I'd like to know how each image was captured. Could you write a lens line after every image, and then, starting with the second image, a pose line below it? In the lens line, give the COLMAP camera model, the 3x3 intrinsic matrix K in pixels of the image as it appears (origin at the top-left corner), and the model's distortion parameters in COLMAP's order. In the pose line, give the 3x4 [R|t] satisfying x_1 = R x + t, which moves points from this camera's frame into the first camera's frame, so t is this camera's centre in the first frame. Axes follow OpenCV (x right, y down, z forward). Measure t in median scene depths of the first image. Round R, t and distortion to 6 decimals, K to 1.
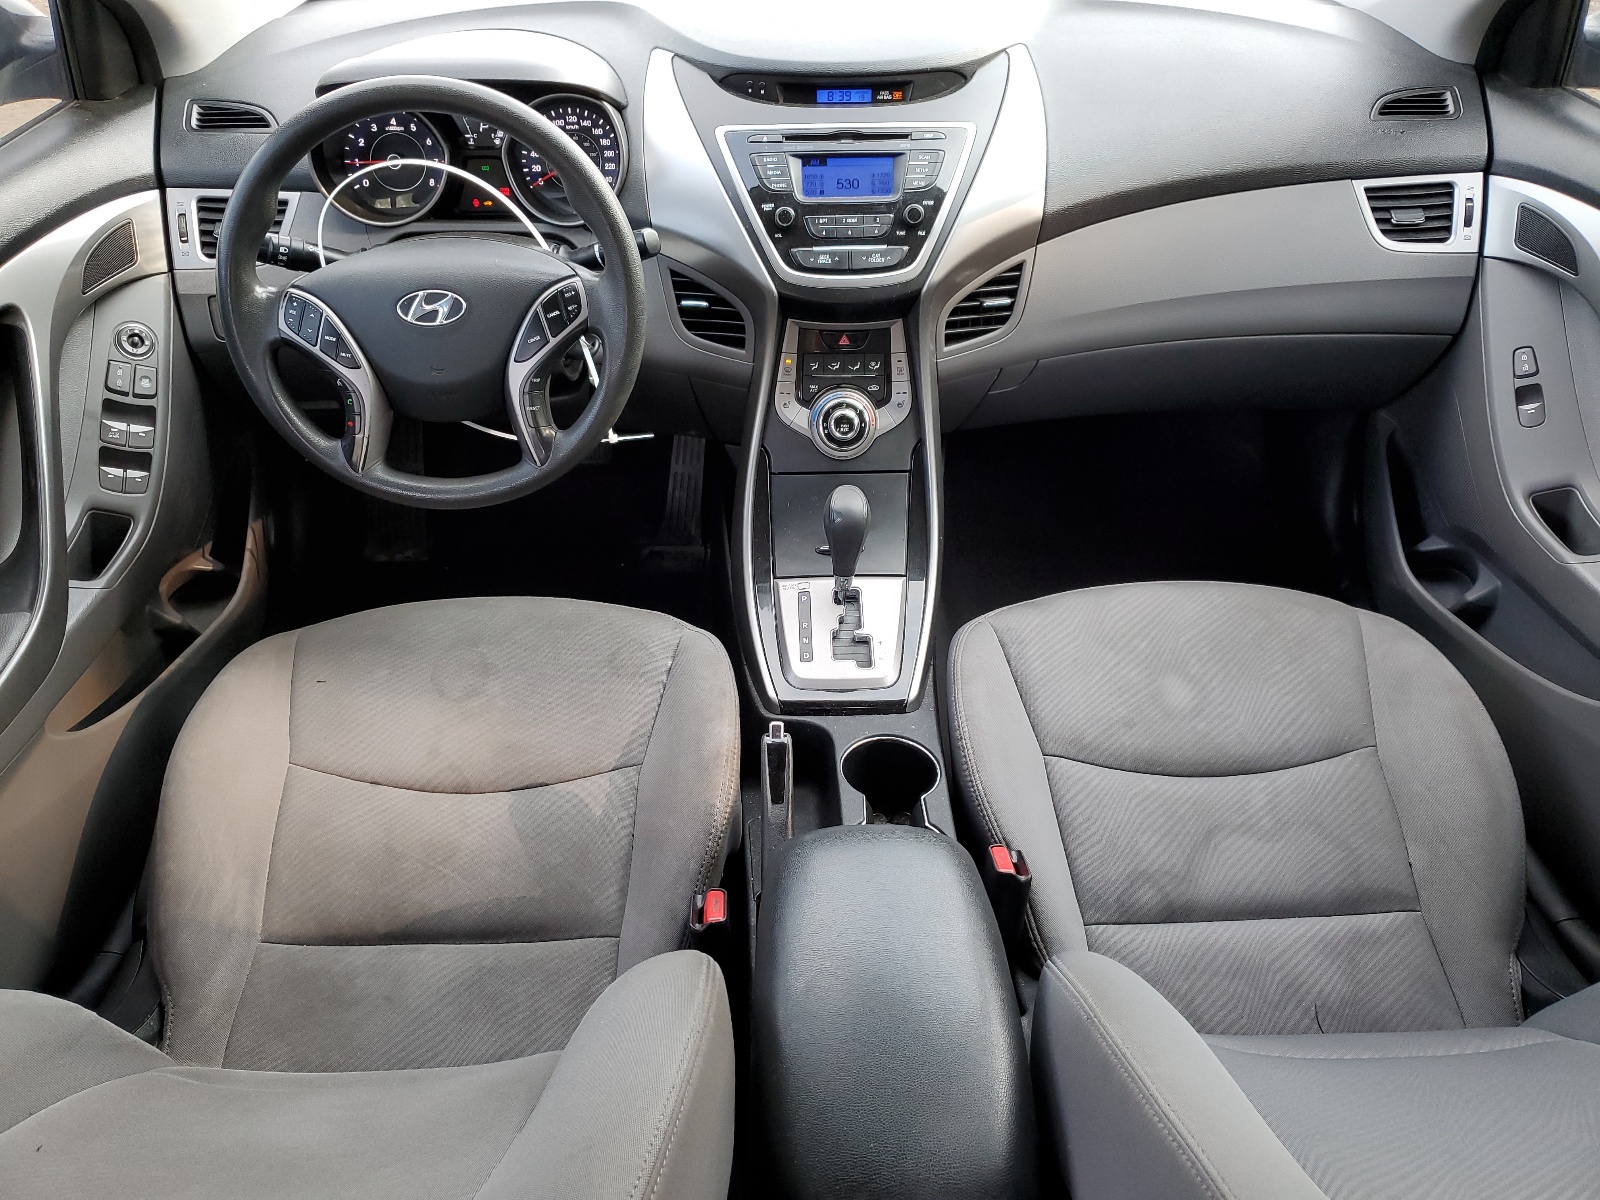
lens RADIAL K [[1241.3, 0, 799.4], [0, 1241.3, 596.7], [0, 0, 1]] dist [-0.001684, -0.000898]
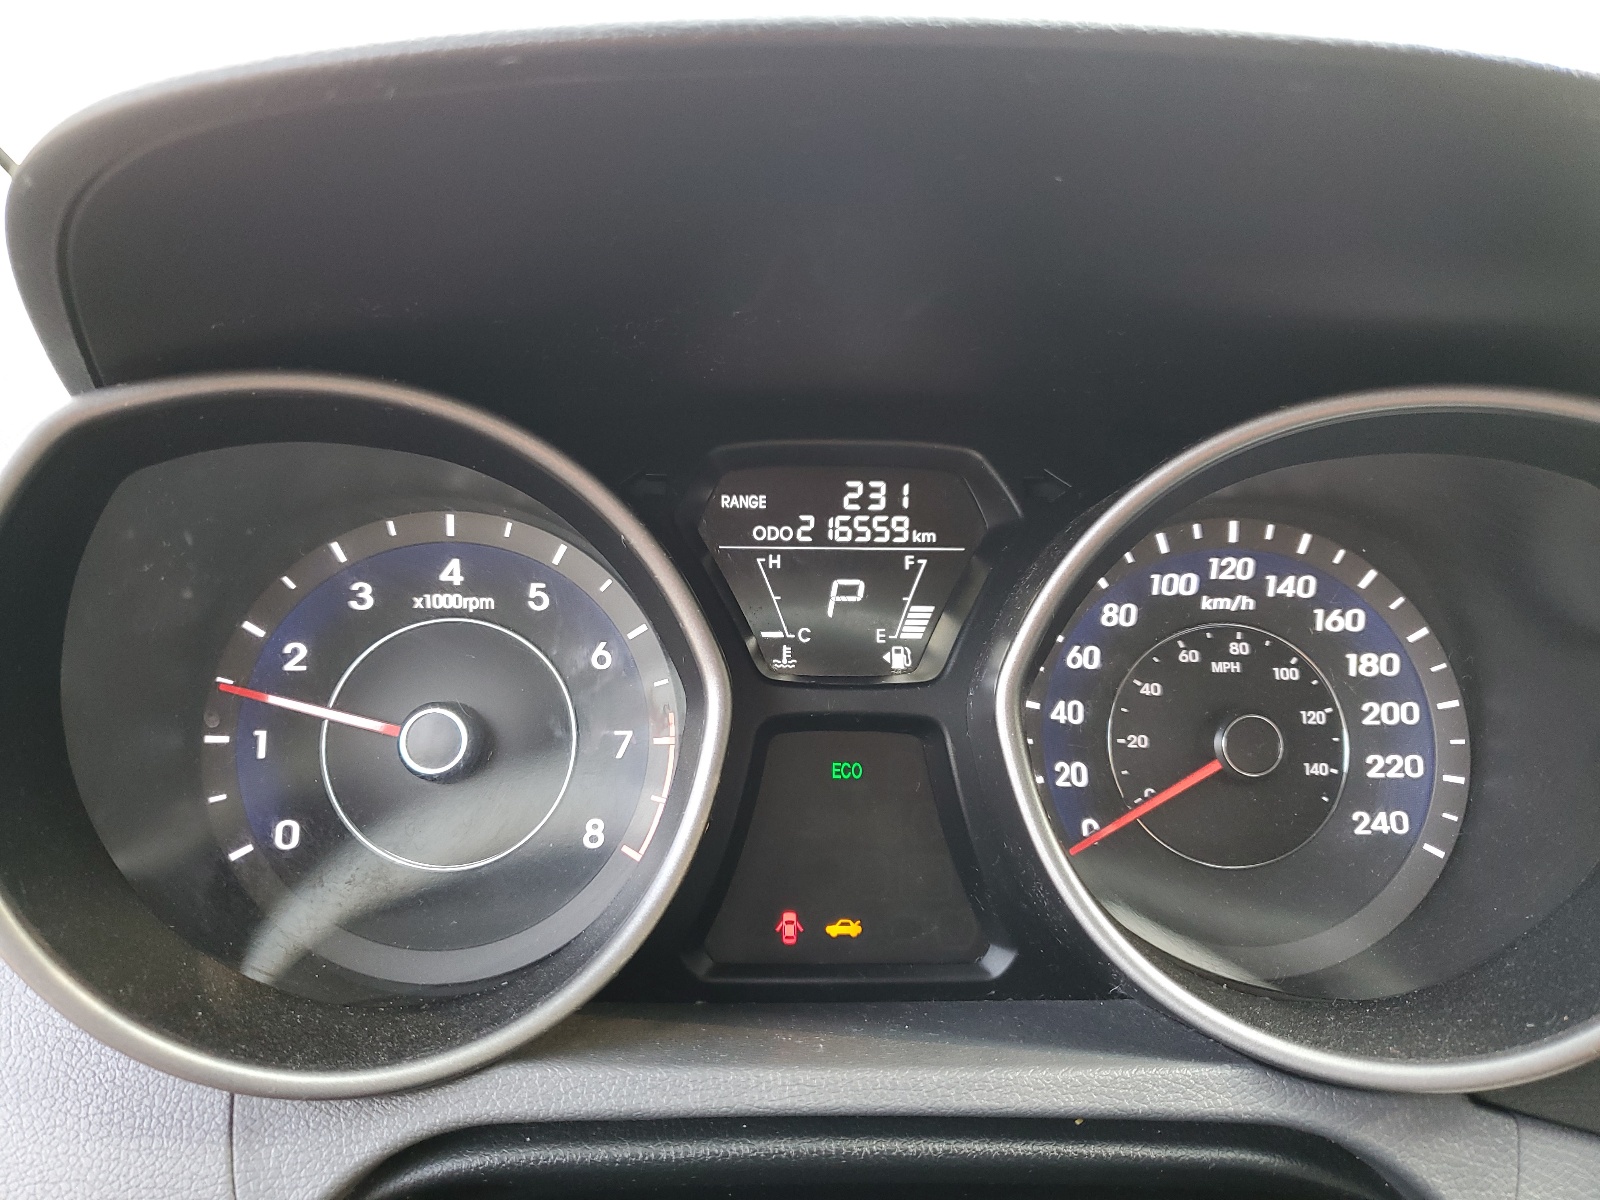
lens RADIAL K [[1241.3, 0, 797.5], [0, 1241.3, 601.1], [0, 0, 1]] dist [-0.001684, -0.000898]
pose [[0.999910, 0.005730, 0.012097, -0.266469], [0.000469, 0.888187, -0.459482, -0.273571], [-0.013377, 0.459447, 0.888105, 0.798382]]
